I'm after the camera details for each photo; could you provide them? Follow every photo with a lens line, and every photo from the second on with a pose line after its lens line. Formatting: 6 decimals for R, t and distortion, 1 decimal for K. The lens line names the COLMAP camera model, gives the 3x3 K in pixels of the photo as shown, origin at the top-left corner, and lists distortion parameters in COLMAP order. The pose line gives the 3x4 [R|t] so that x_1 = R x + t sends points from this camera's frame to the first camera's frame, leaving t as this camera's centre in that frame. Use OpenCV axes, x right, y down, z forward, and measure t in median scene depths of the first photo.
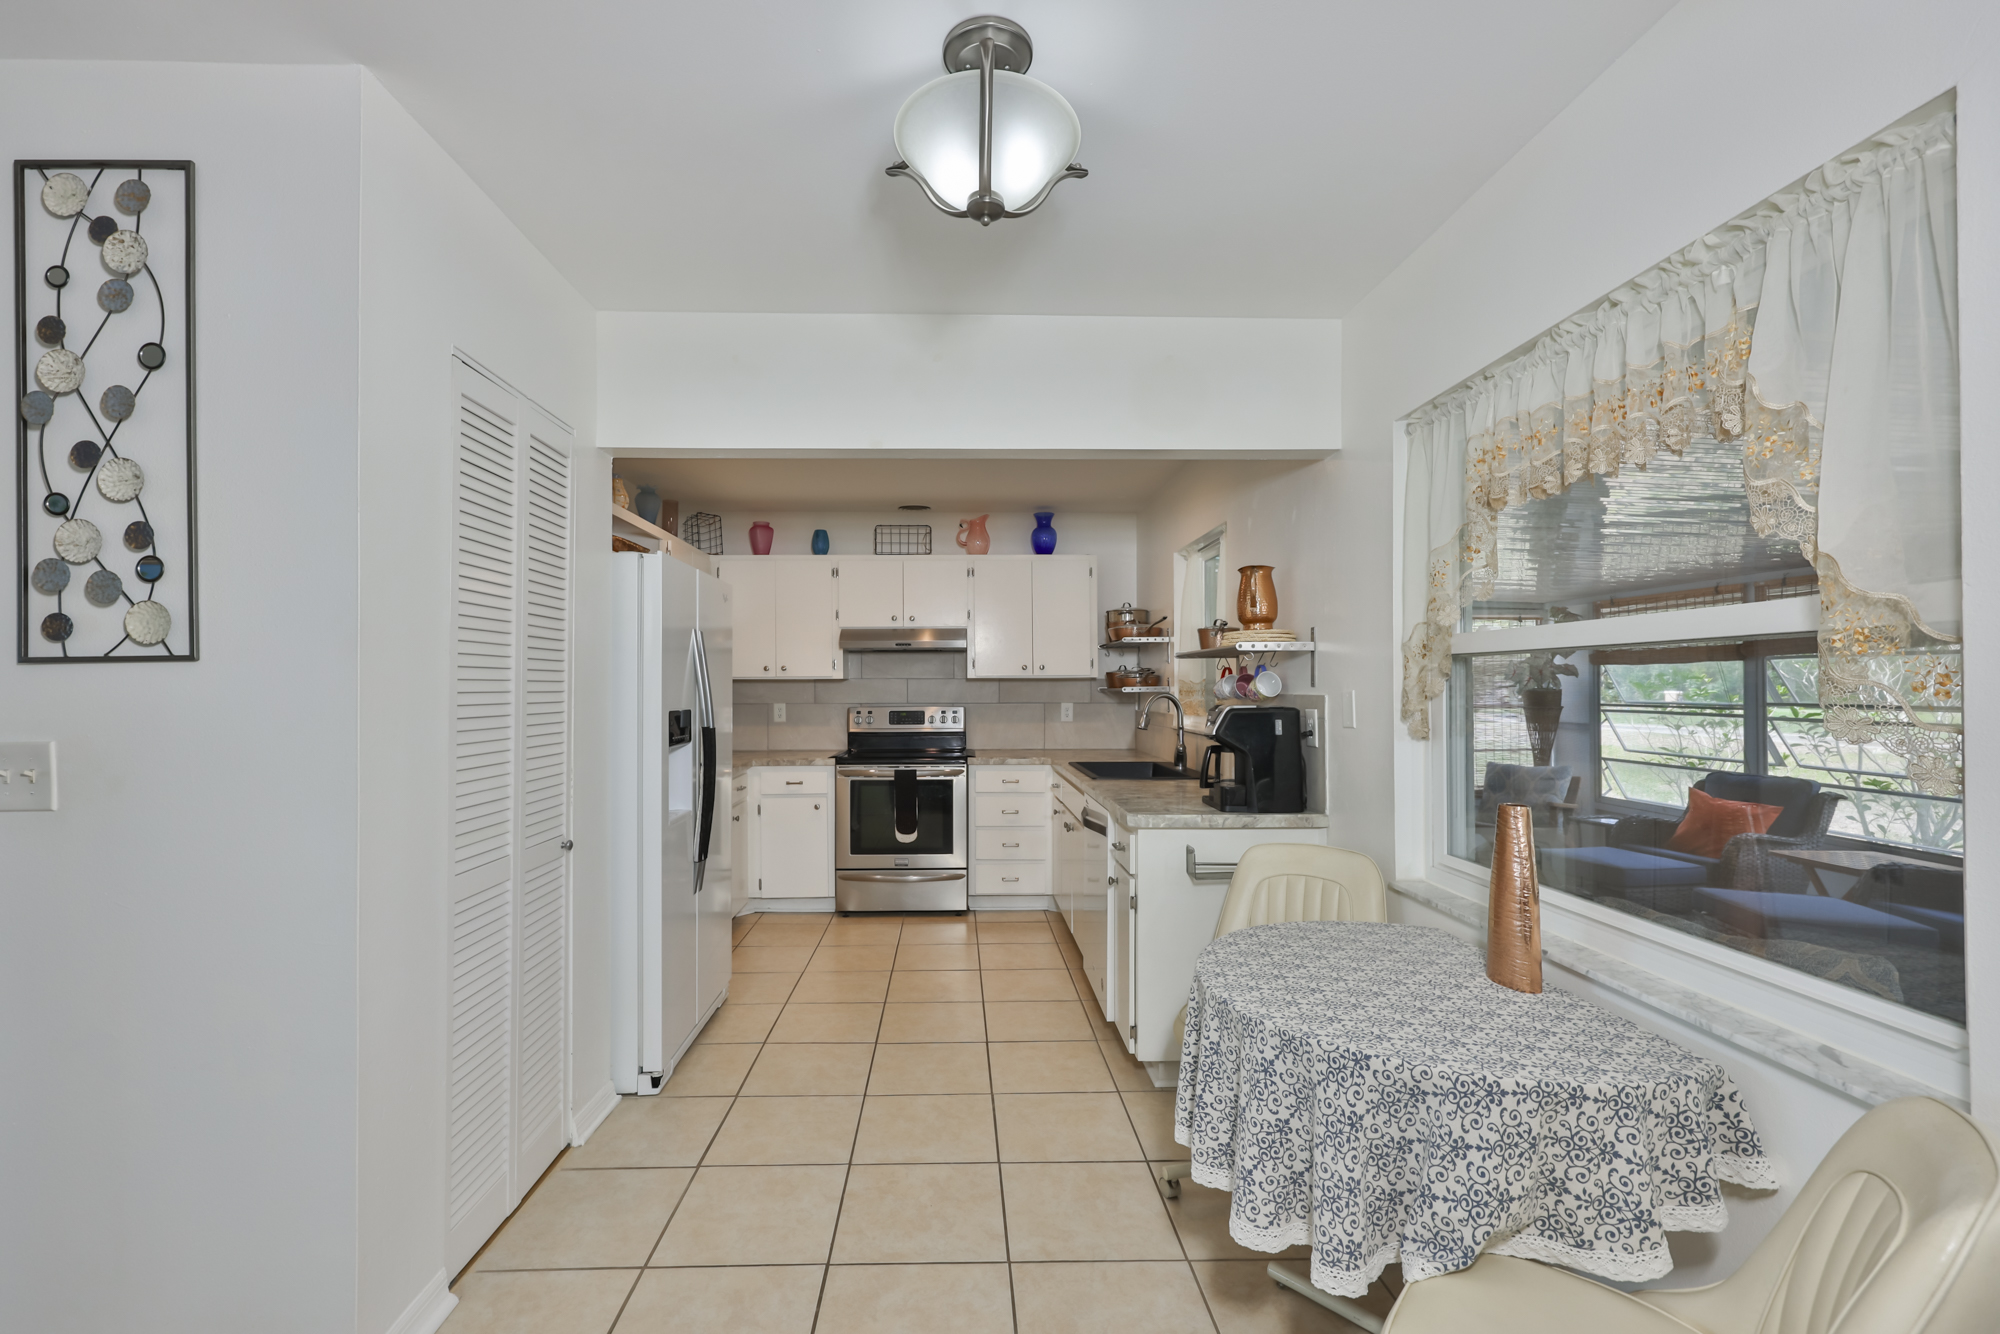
lens RADIAL K [[842.7, 0, 970.0], [0, 842.7, 679.1], [0, 0, 1]] dist [0.000002, -0.000011]
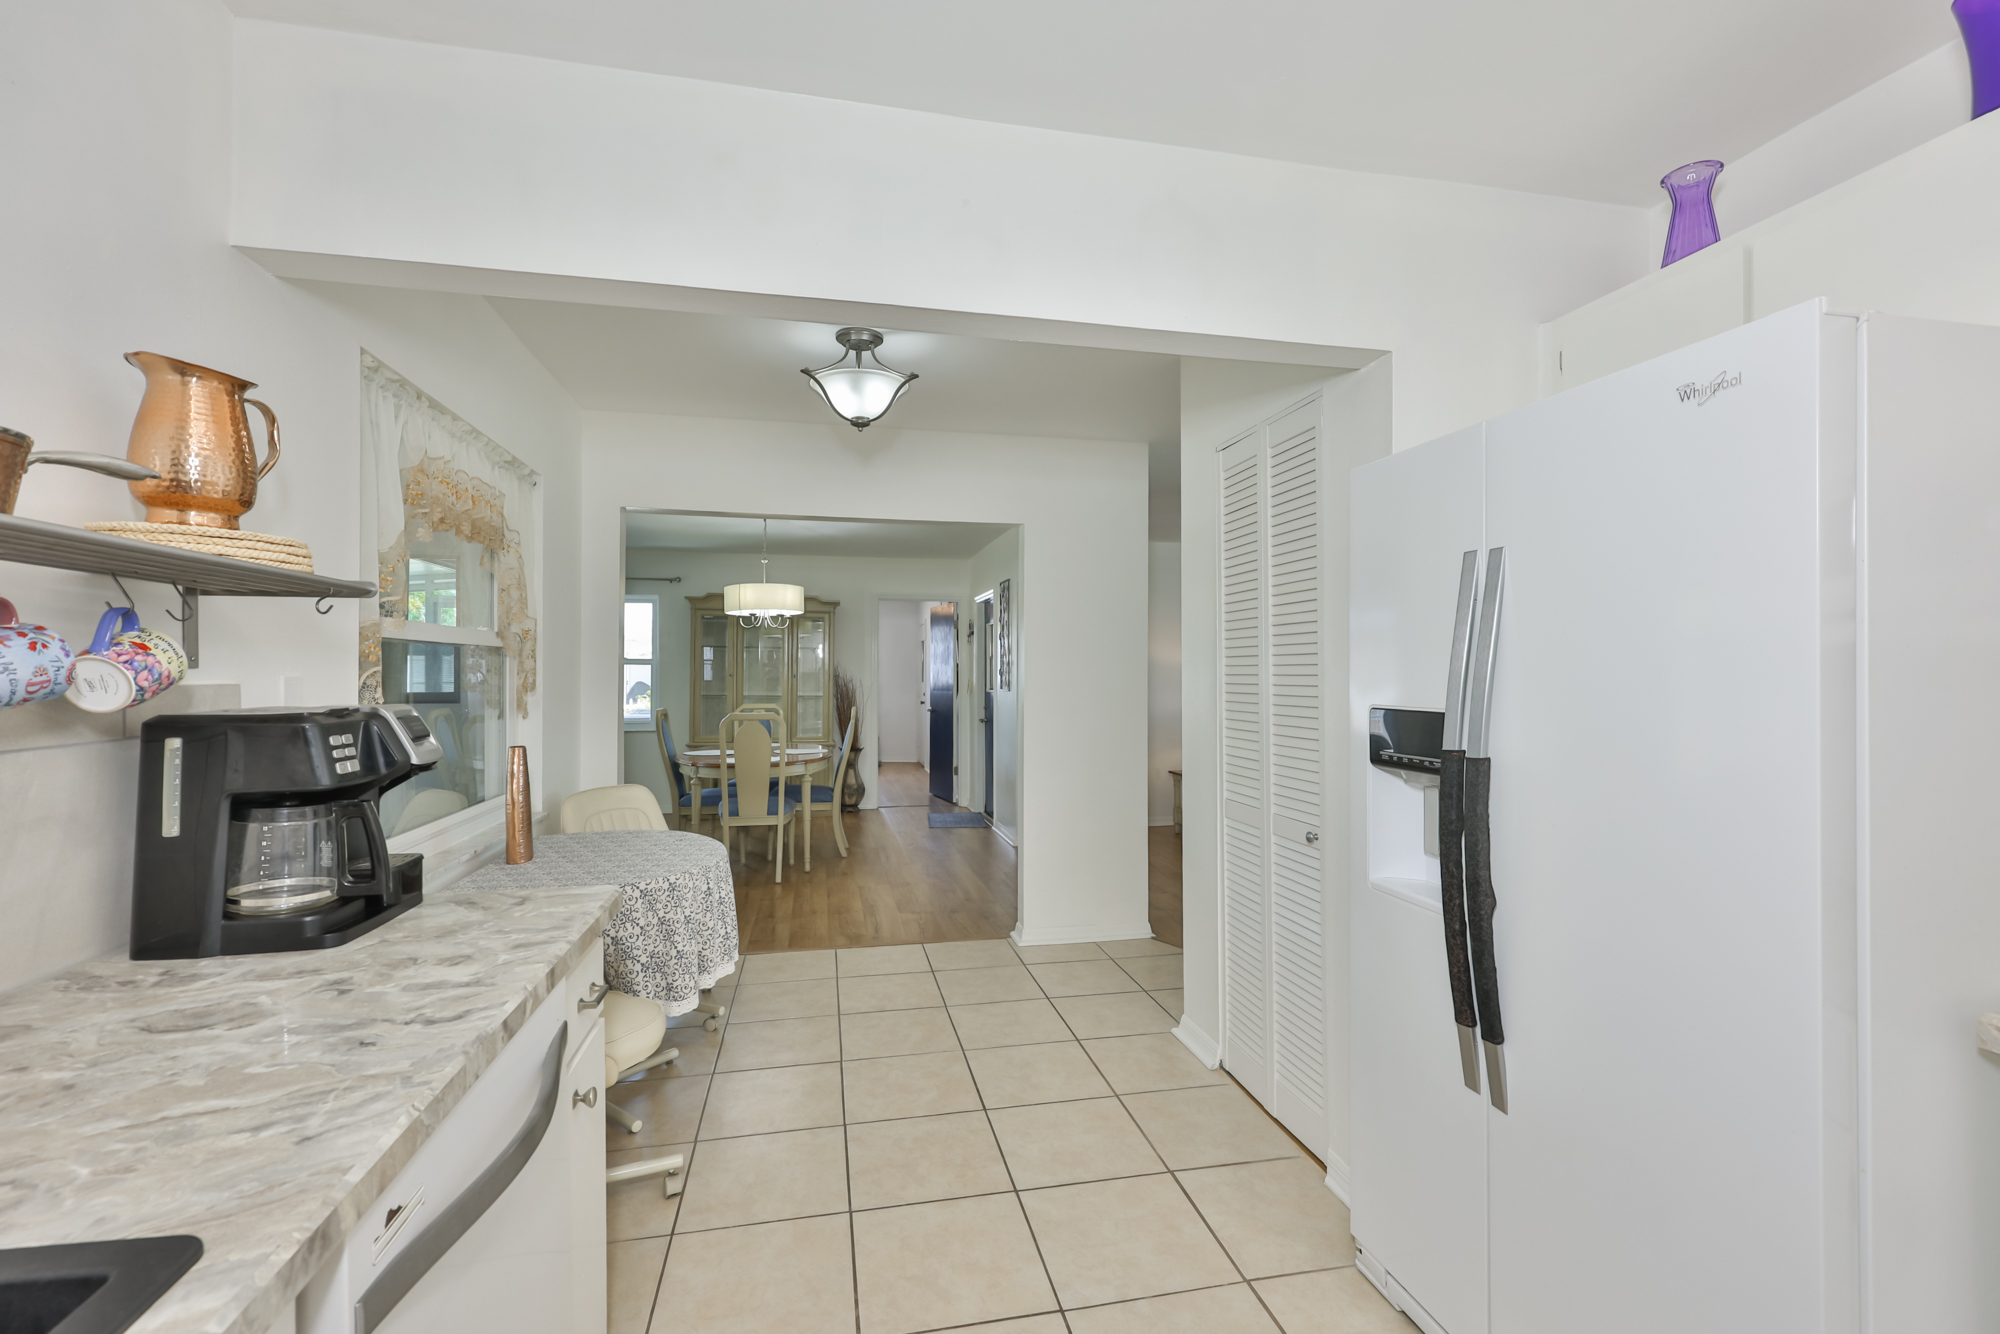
lens RADIAL K [[842.5, 0, 996.4], [0, 842.5, 666.5], [0, 0, 1]] dist [-0.002532, -0.000176]
pose [[-0.981965, -0.000233, -0.189061, 0.022991], [0.002825, 0.999870, -0.015905, 0.009544], [0.189040, -0.016152, -0.981836, 0.895200]]
